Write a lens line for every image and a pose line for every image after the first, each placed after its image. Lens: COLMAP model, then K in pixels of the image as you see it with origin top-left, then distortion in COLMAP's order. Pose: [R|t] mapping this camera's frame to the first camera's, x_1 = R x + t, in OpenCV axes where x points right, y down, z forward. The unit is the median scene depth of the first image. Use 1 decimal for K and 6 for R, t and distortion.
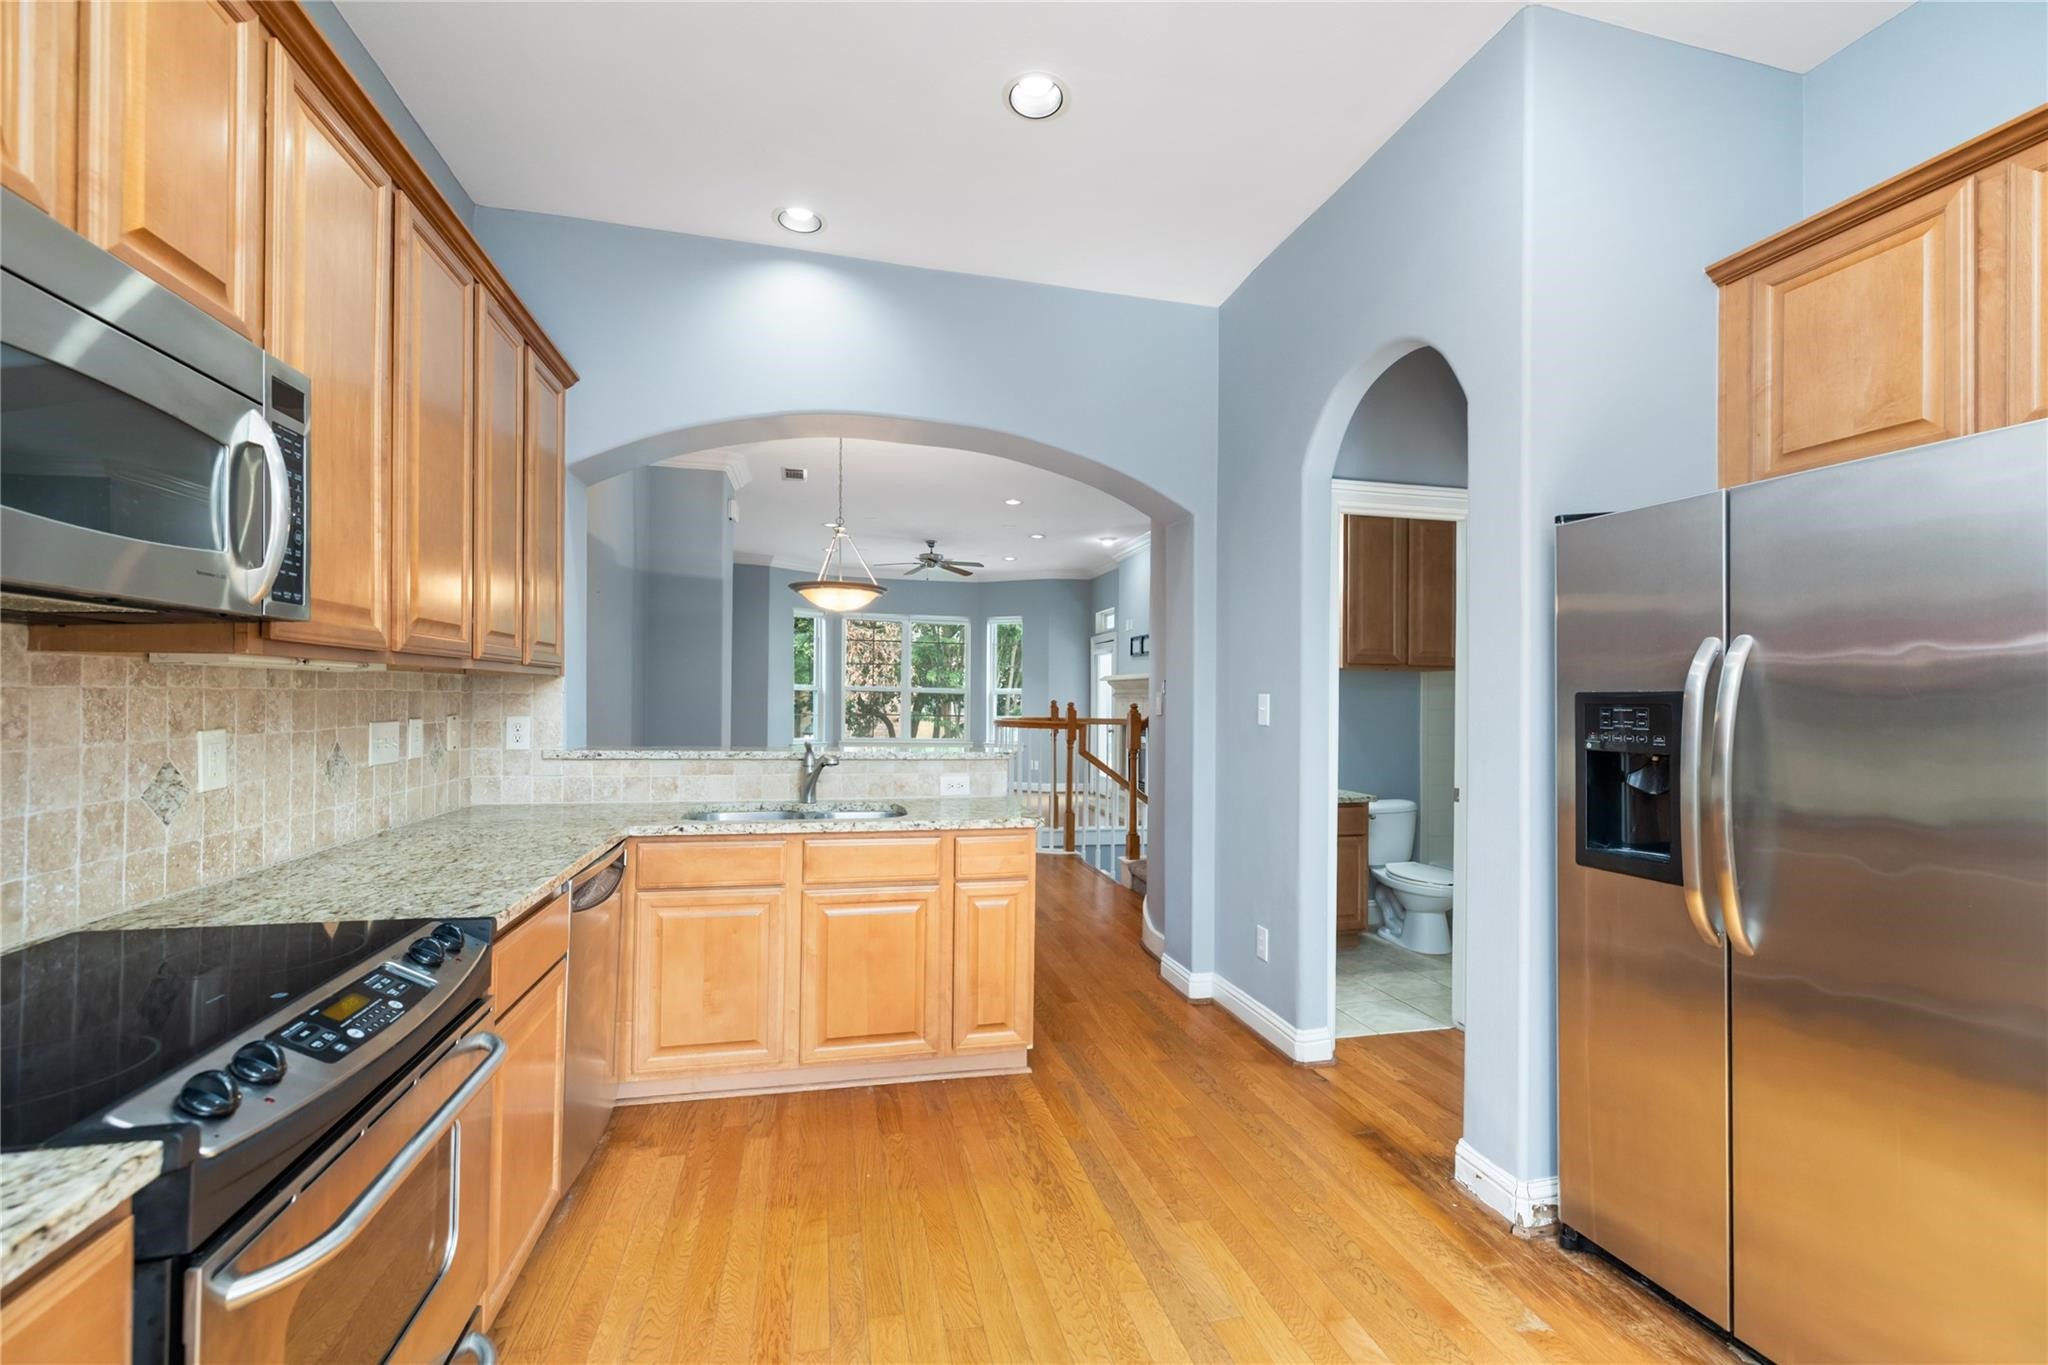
lens RADIAL K [[883.2, 0, 1057.1], [0, 883.2, 685.6], [0, 0, 1]] dist [-0.003169, 0.000527]
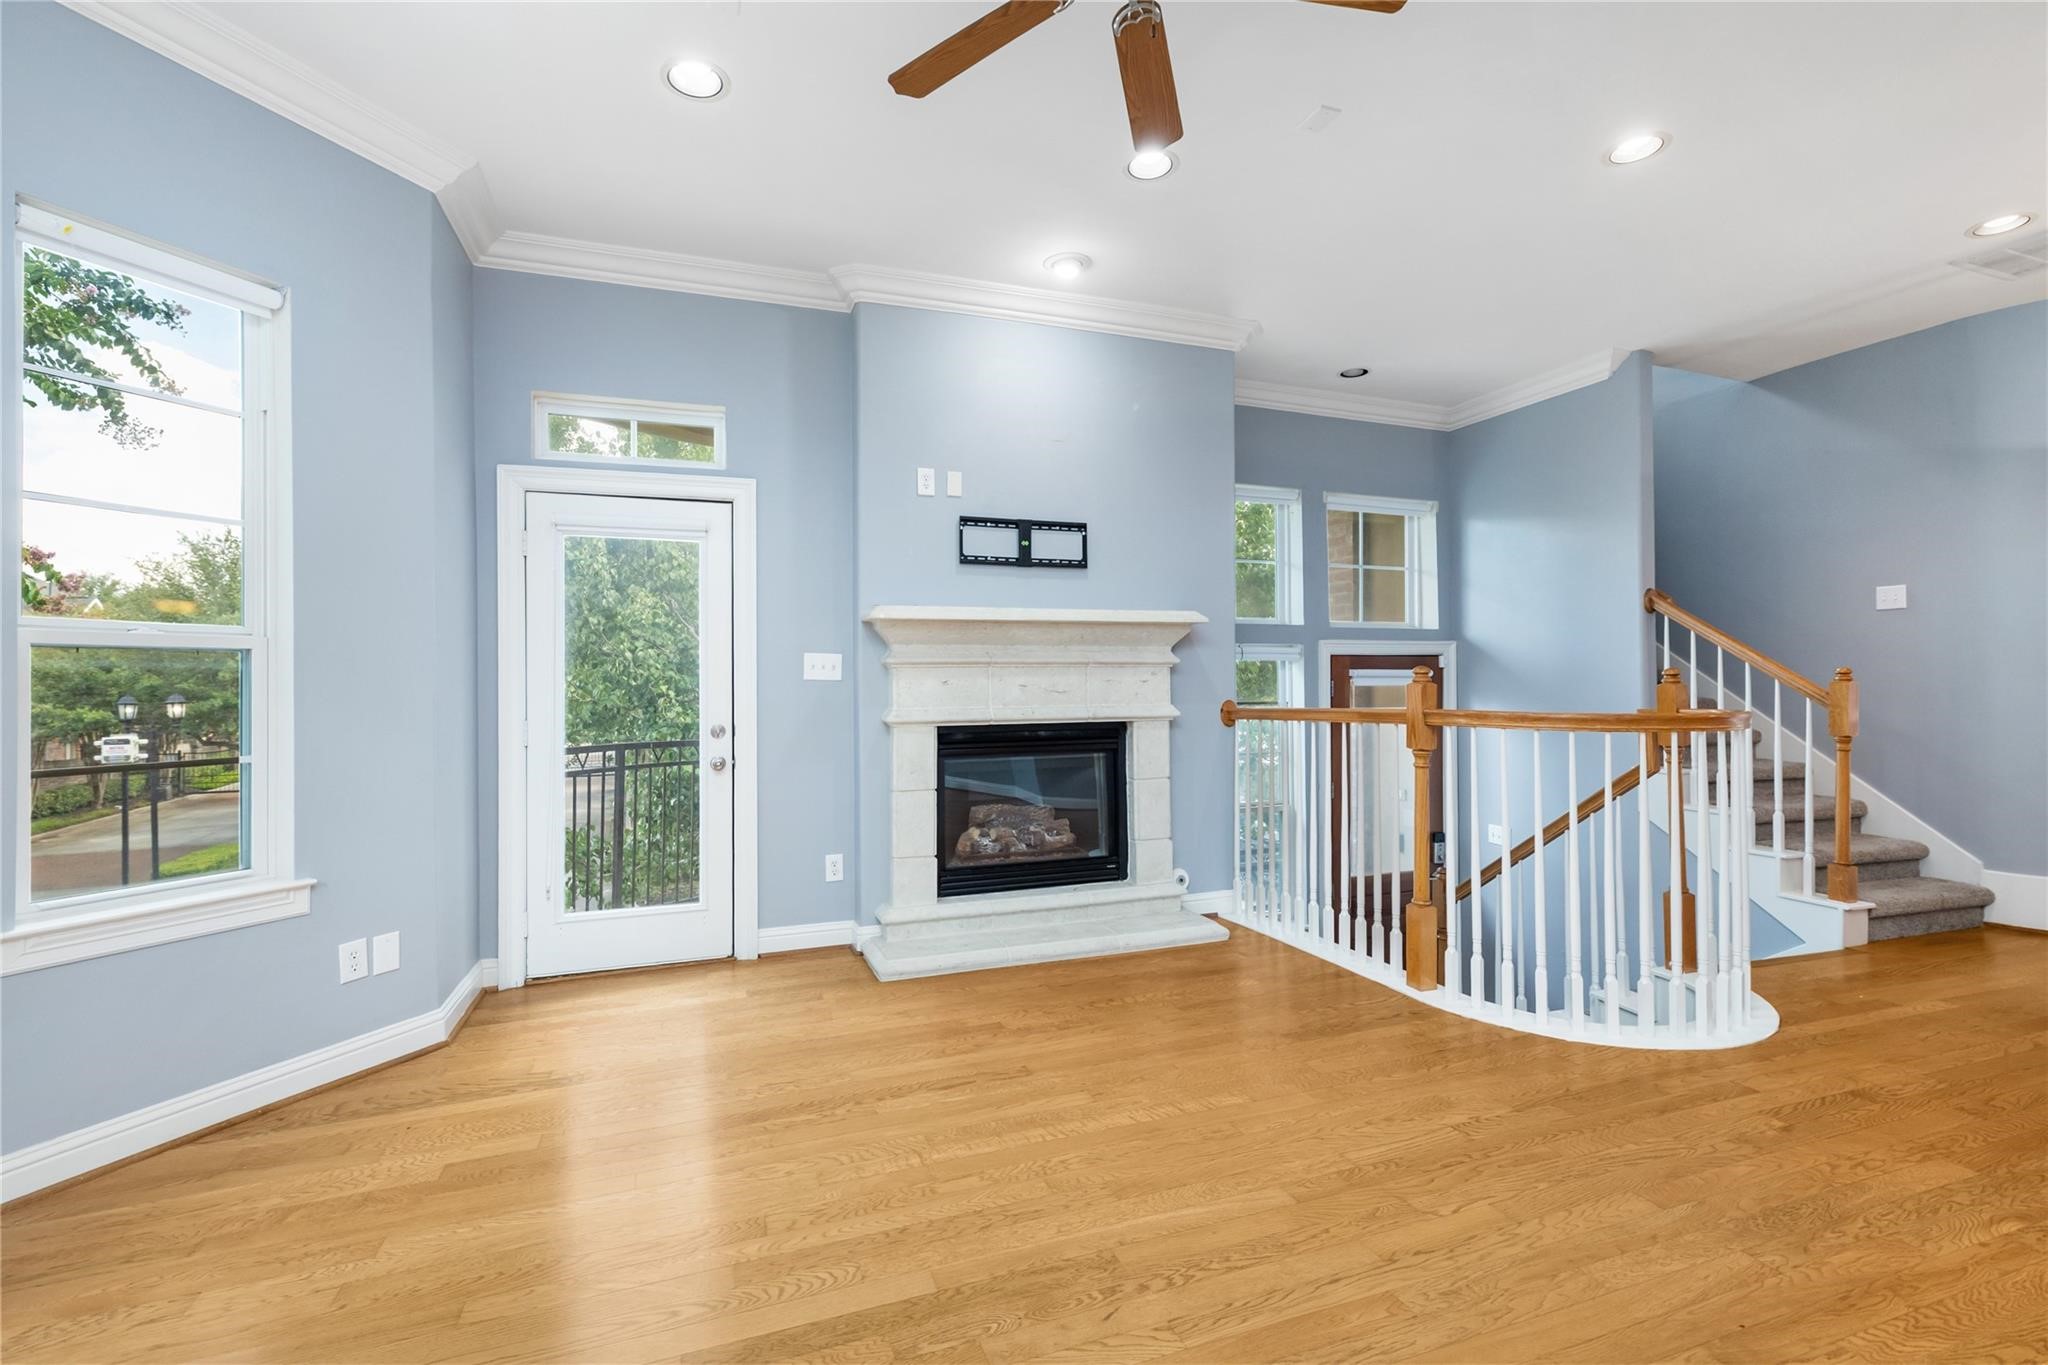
lens RADIAL K [[883.2, 0, 1002.0], [0, 883.2, 686.3], [0, 0, 1]] dist [-0.003169, 0.000527]
pose [[-0.076591, -0.010842, 0.997004, -0.272382], [-0.004628, 0.999934, 0.010518, 0.015978], [-0.997052, -0.003808, -0.076636, 0.862576]]
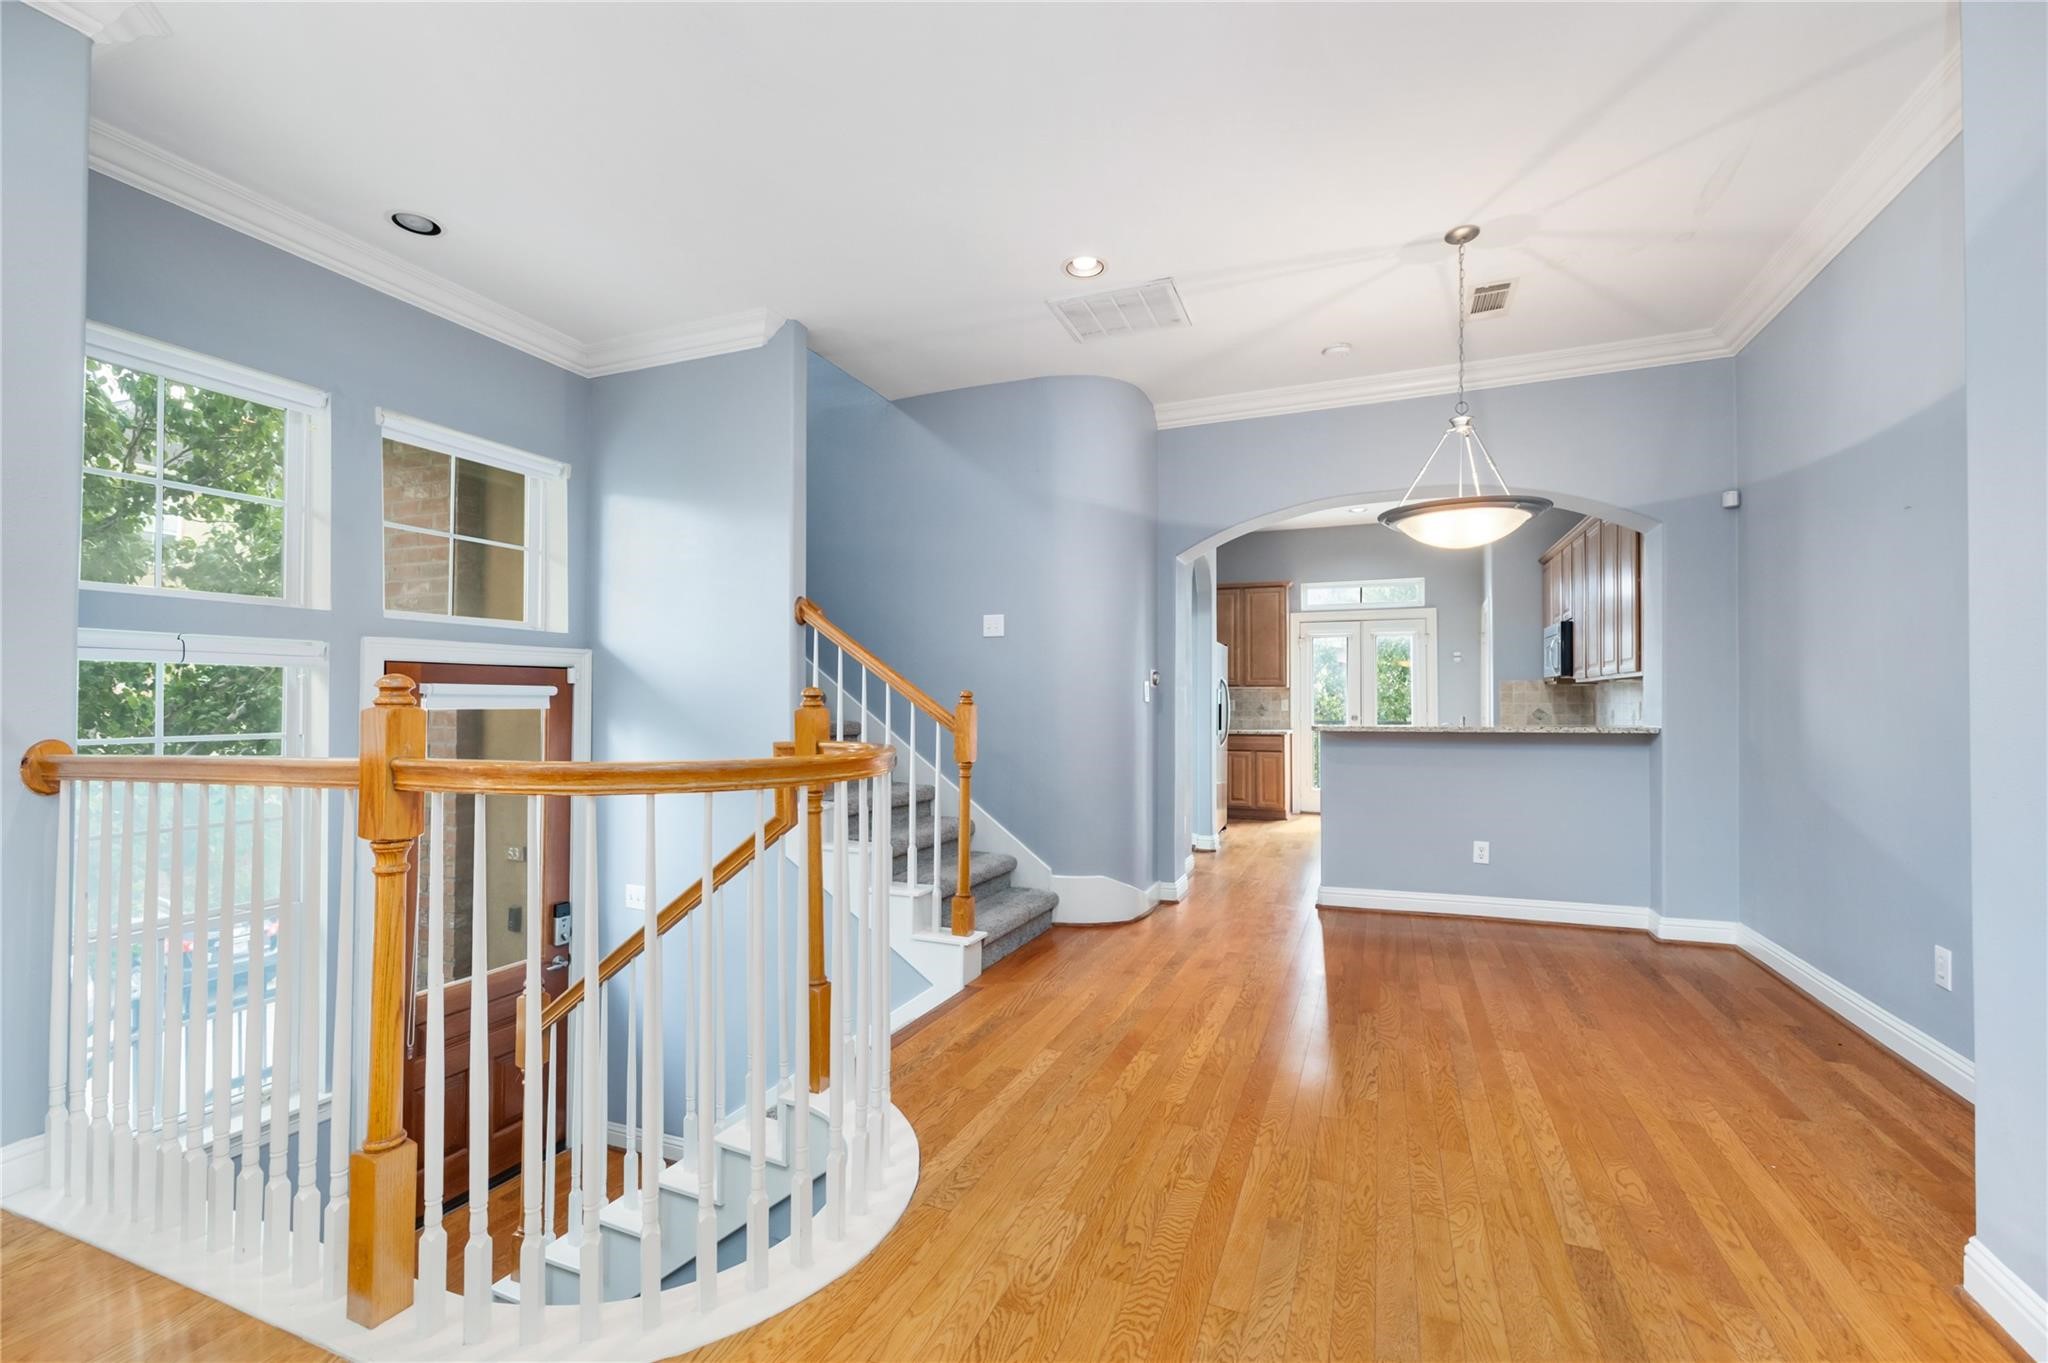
lens RADIAL K [[883.2, 0, 1013.2], [0, 883.2, 691.0], [0, 0, 1]] dist [-0.003169, 0.000527]
pose [[-0.791617, -0.003893, 0.611006, -0.168661], [-0.014893, 0.999806, -0.012925, 0.014529], [-0.610836, -0.019331, -0.791521, 0.757066]]
